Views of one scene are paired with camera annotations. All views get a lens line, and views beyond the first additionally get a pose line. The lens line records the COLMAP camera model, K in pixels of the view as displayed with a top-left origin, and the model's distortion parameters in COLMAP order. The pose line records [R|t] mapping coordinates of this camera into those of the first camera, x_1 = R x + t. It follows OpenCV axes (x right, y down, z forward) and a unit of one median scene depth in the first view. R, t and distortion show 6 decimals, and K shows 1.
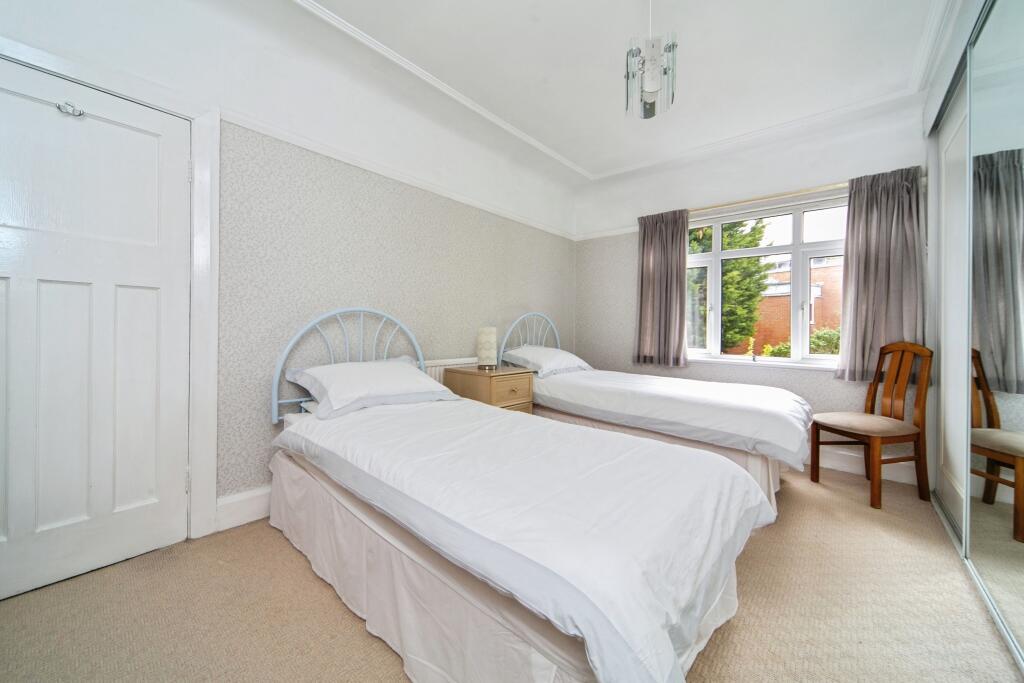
lens RADIAL K [[367.3, 0, 513.9], [0, 367.3, 337.2], [0, 0, 1]] dist [0.002284, 0.000113]
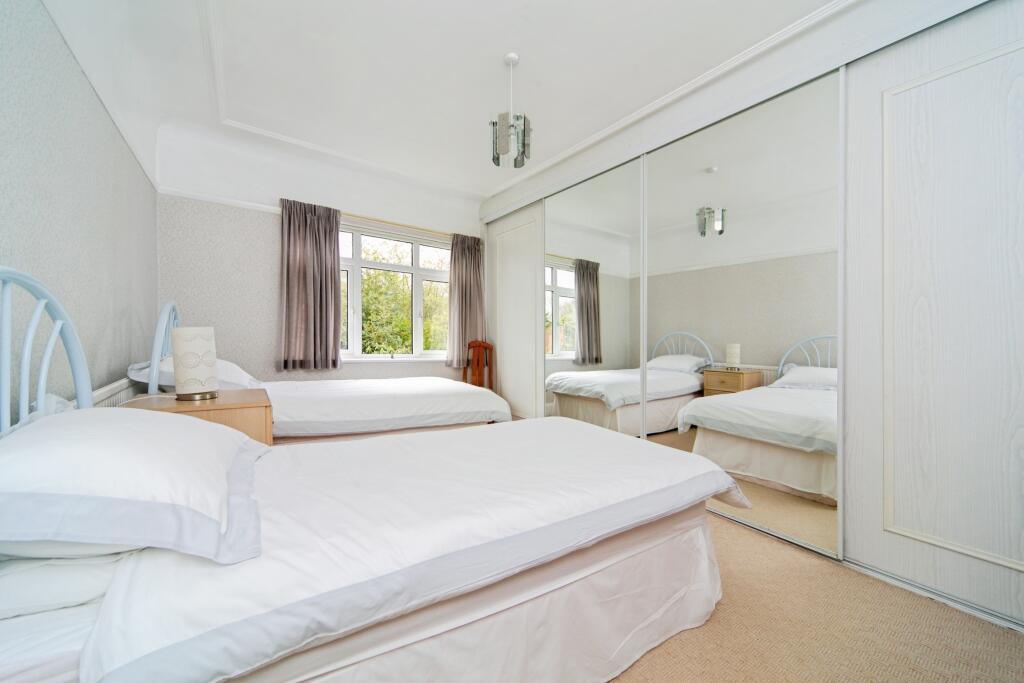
lens RADIAL K [[371.5, 0, 513.7], [0, 371.5, 339.5], [0, 0, 1]] dist [-0.001474, 0.000016]
pose [[0.275321, -0.012246, 0.961274, -0.407115], [-0.001233, 0.999914, 0.013092, -0.013022], [-0.961351, -0.004790, 0.275282, 0.295896]]
